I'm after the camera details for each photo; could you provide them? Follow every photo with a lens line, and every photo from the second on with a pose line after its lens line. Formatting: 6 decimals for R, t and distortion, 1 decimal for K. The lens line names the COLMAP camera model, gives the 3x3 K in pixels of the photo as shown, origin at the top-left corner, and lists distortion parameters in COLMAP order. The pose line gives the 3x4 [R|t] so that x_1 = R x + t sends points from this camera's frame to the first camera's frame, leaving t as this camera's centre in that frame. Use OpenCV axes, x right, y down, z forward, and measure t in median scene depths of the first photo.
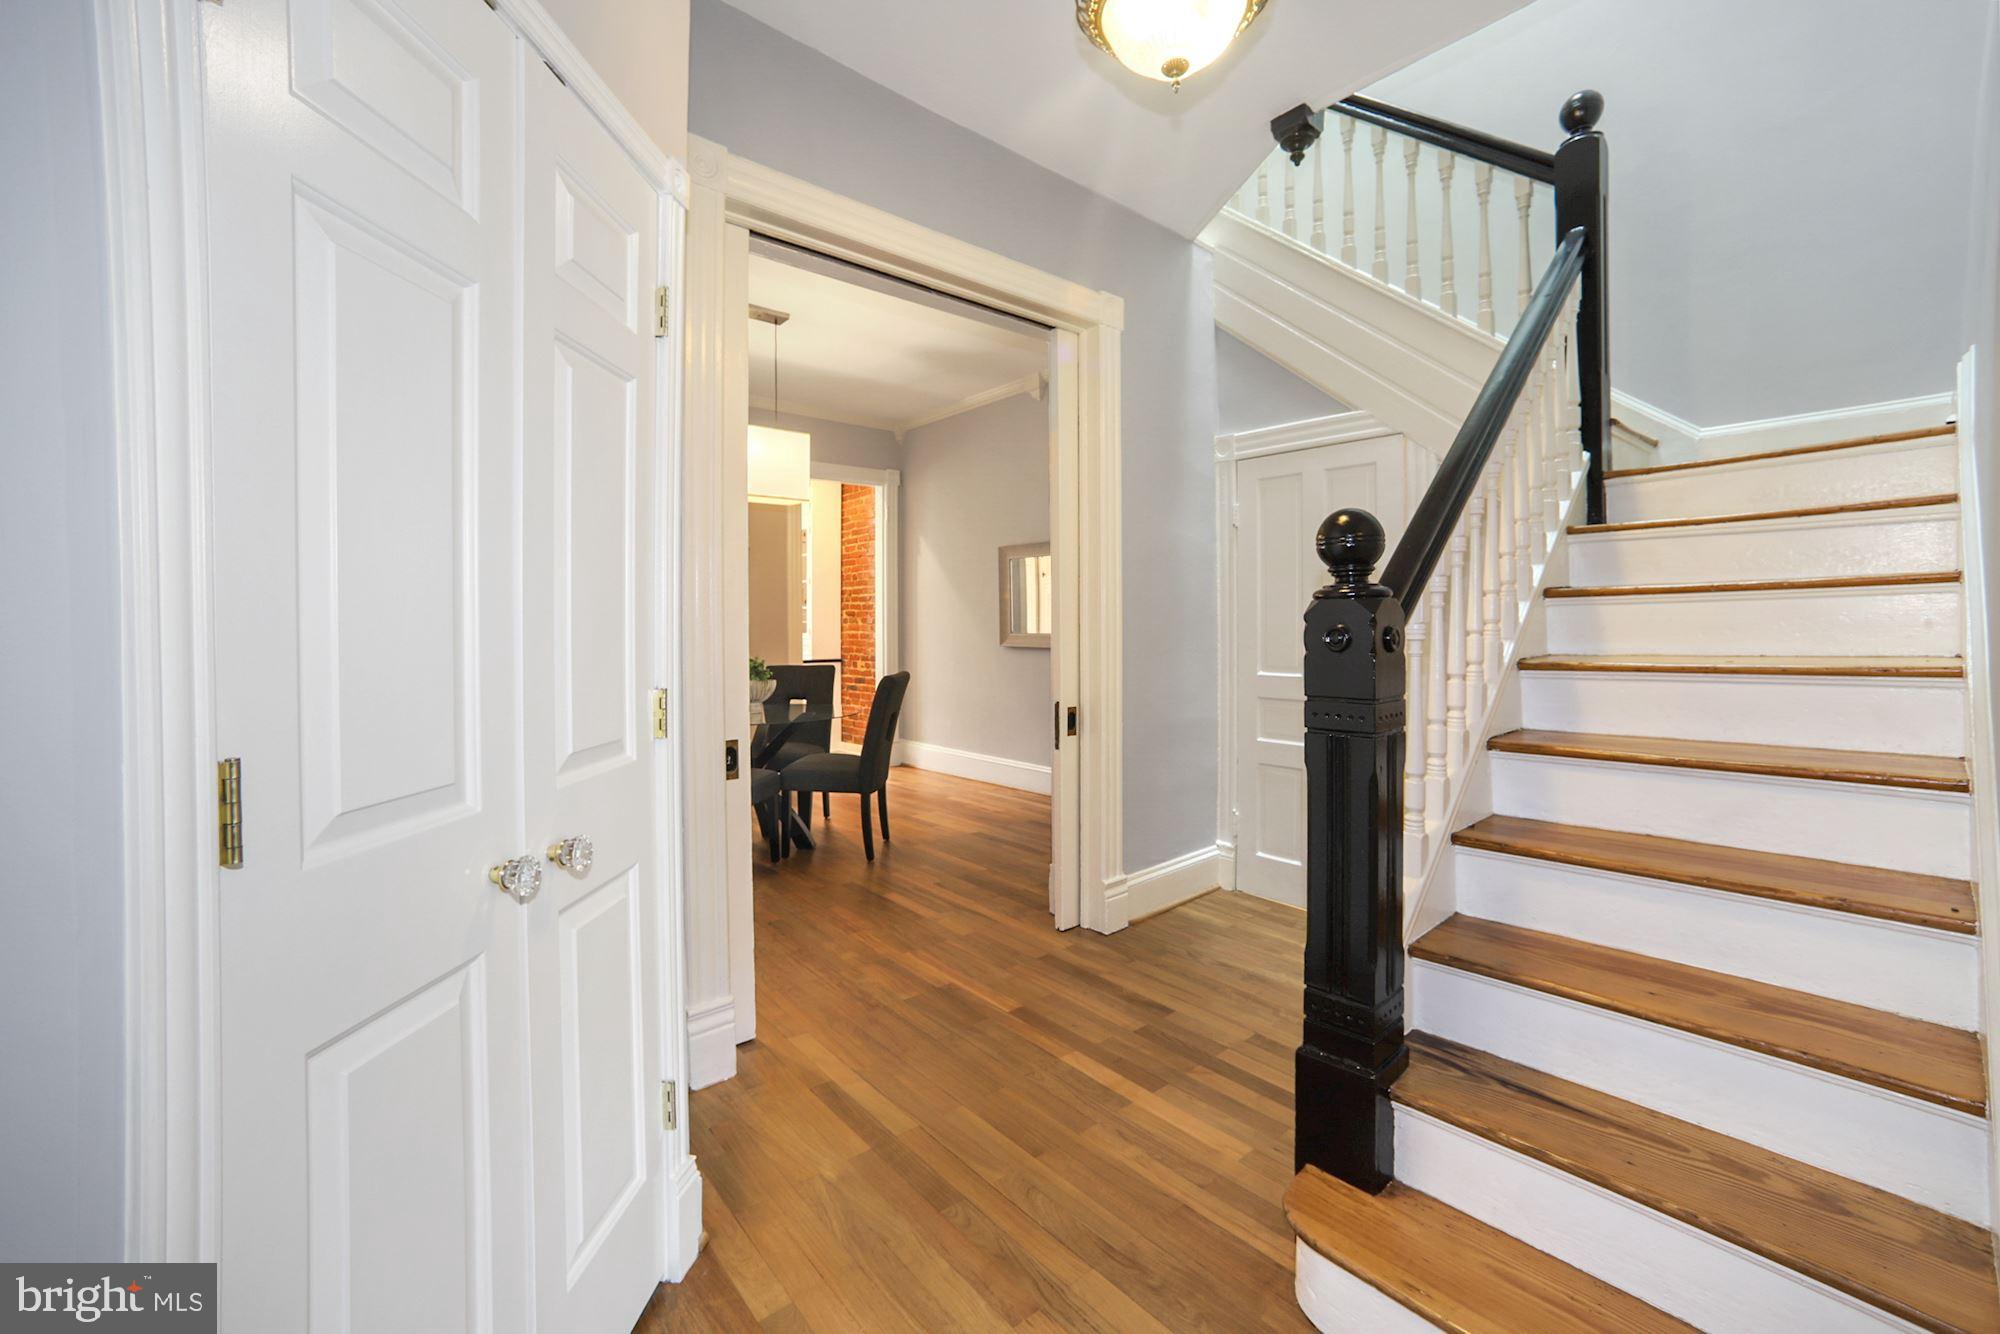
lens RADIAL K [[816.7, 0, 1003.7], [0, 816.7, 643.2], [0, 0, 1]] dist [-0.049256, 0.022098]
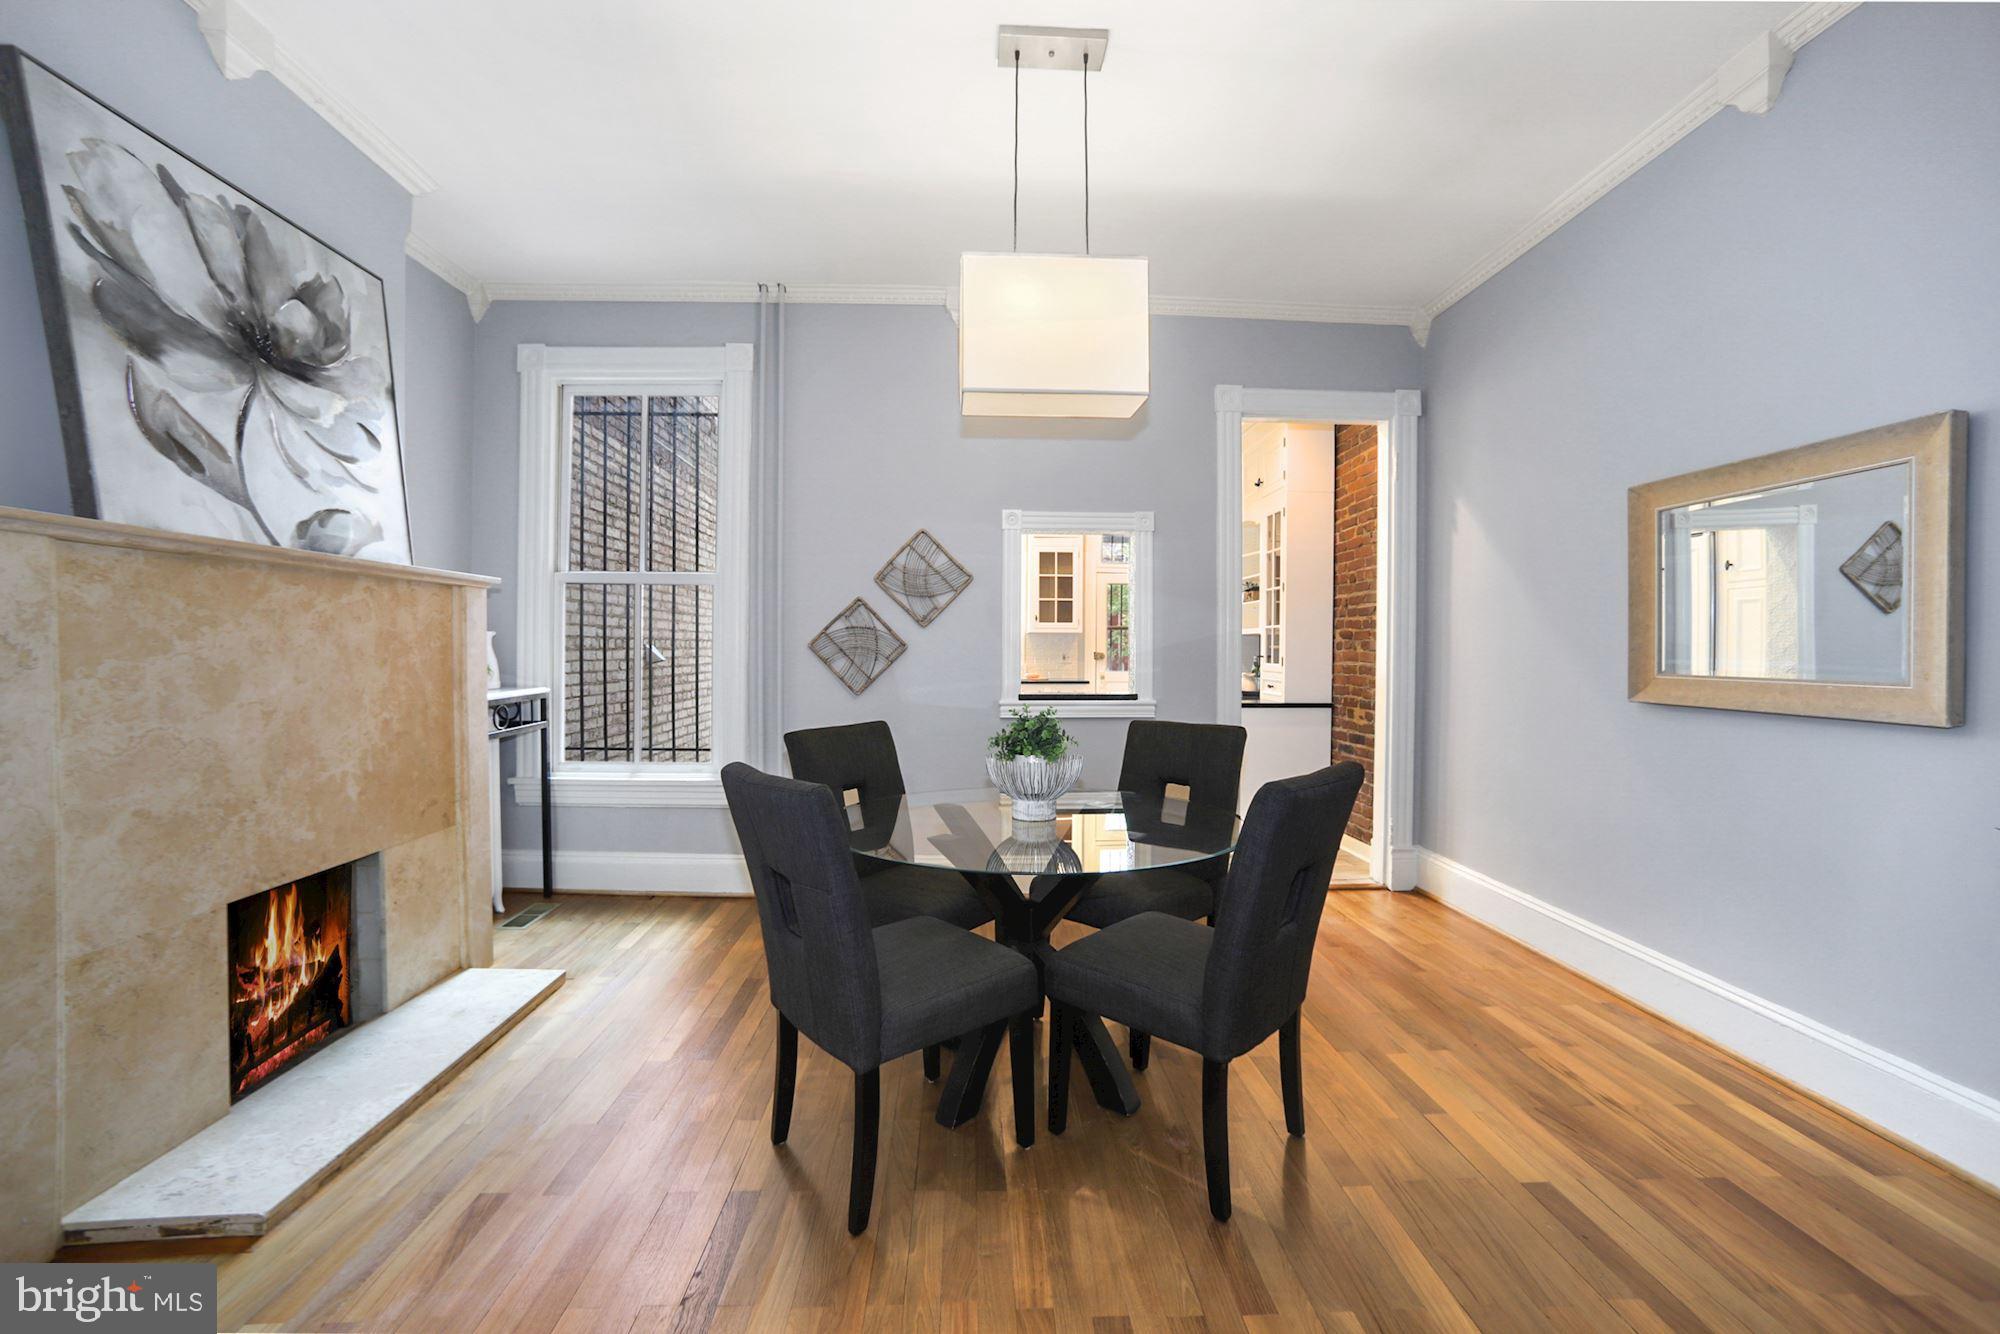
lens RADIAL K [[816.7, 0, 1003.7], [0, 816.7, 643.2], [0, 0, 1]] dist [-0.049256, 0.022098]
pose [[0.786047, 0.021039, -0.617808, -0.003271], [-0.037740, 0.999190, -0.013990, -0.011764], [0.617013, 0.034313, 0.786204, 0.369688]]
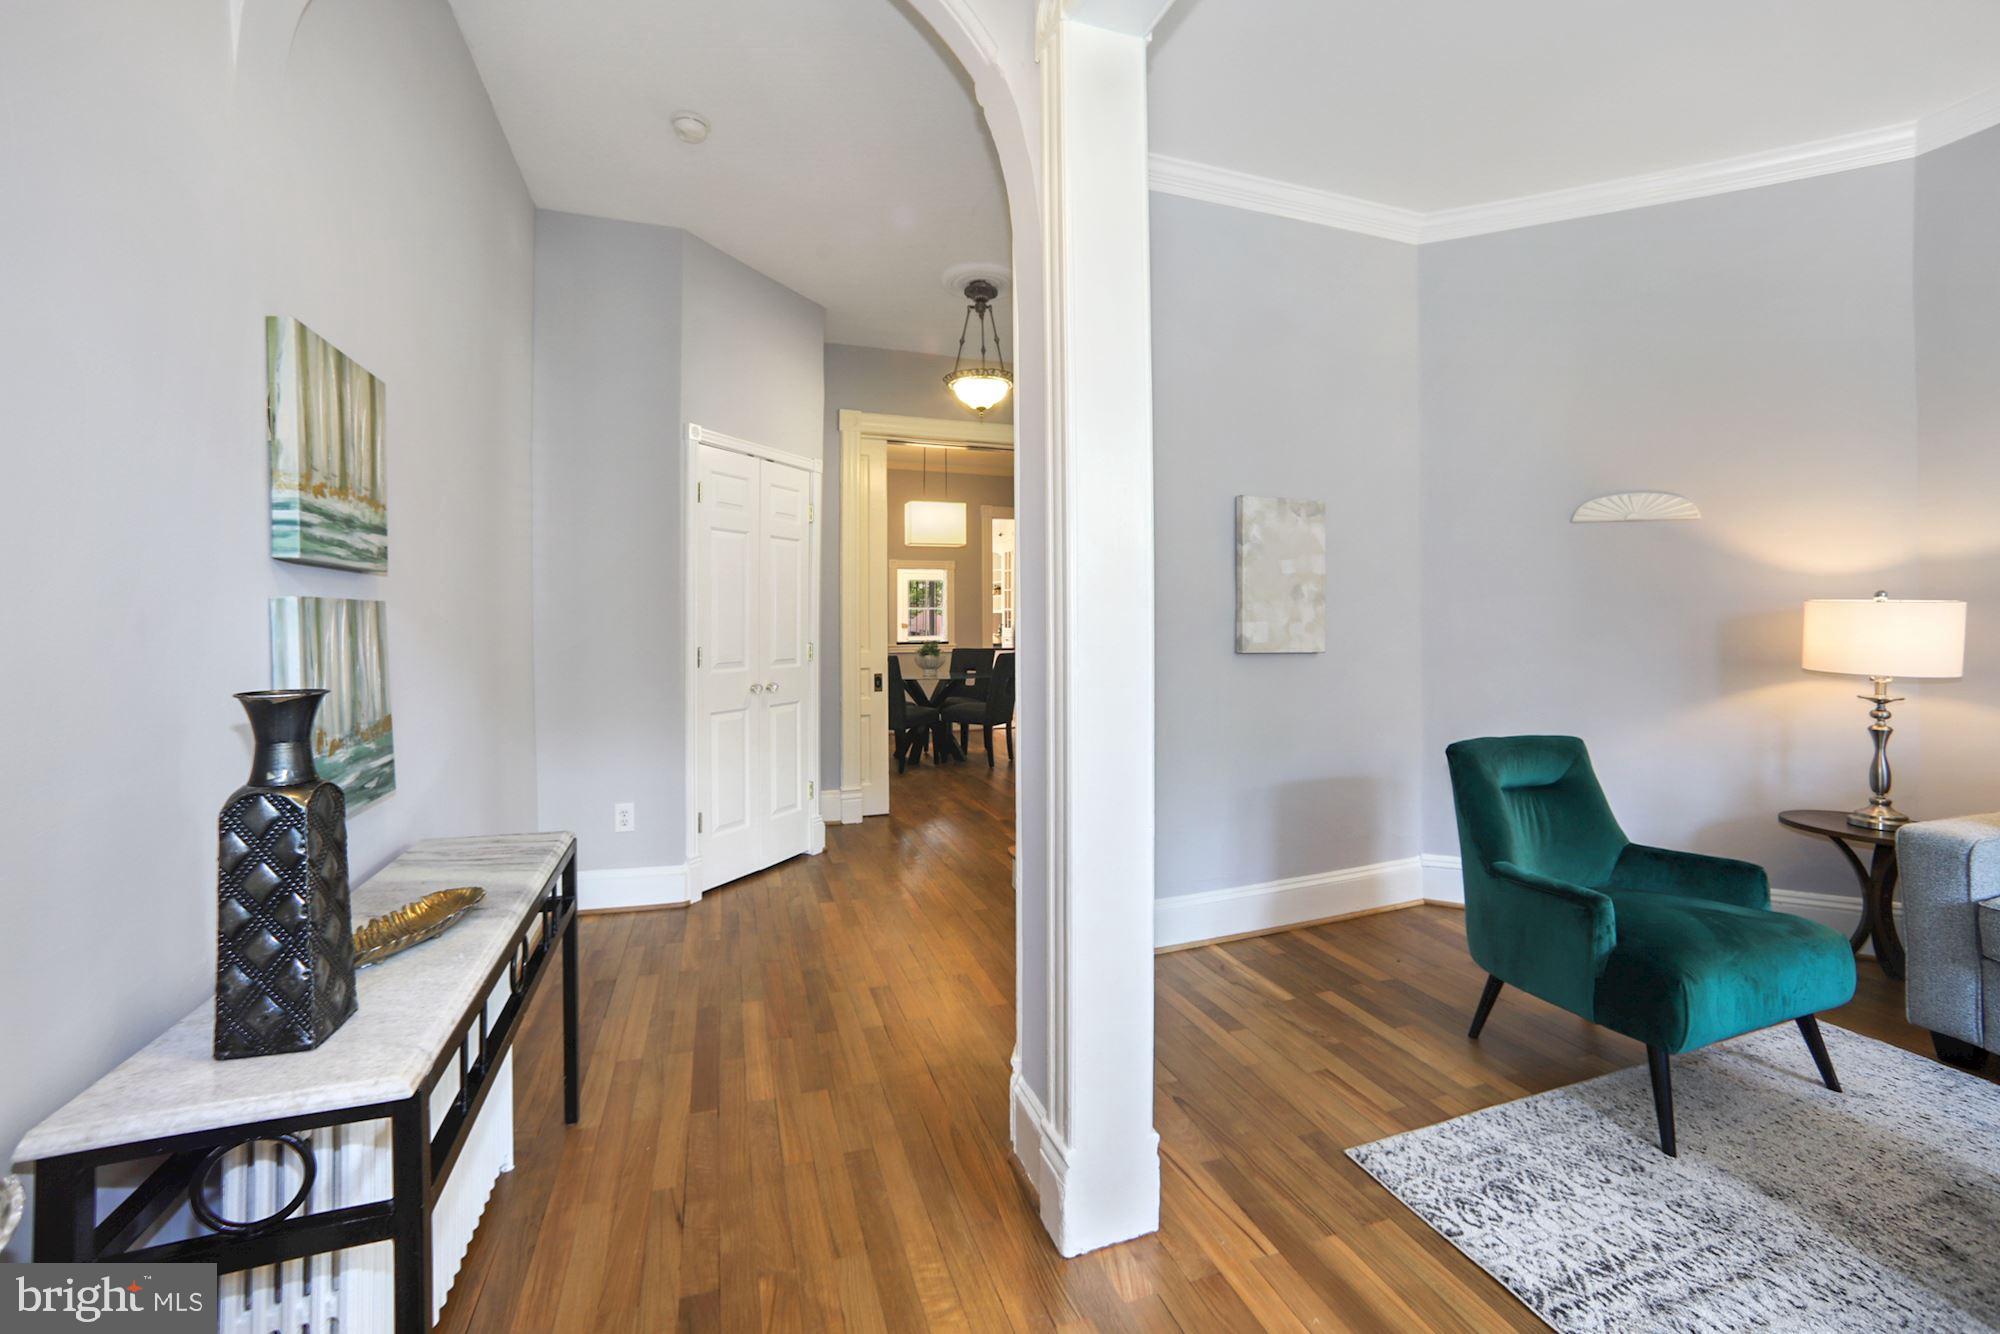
lens RADIAL K [[816.7, 0, 1003.7], [0, 816.7, 643.2], [0, 0, 1]] dist [-0.049256, 0.022098]
pose [[0.933640, 0.017022, -0.357808, 0.264176], [-0.017482, 0.999845, 0.001949, 0.013743], [0.357786, 0.004435, 0.933793, -0.303665]]
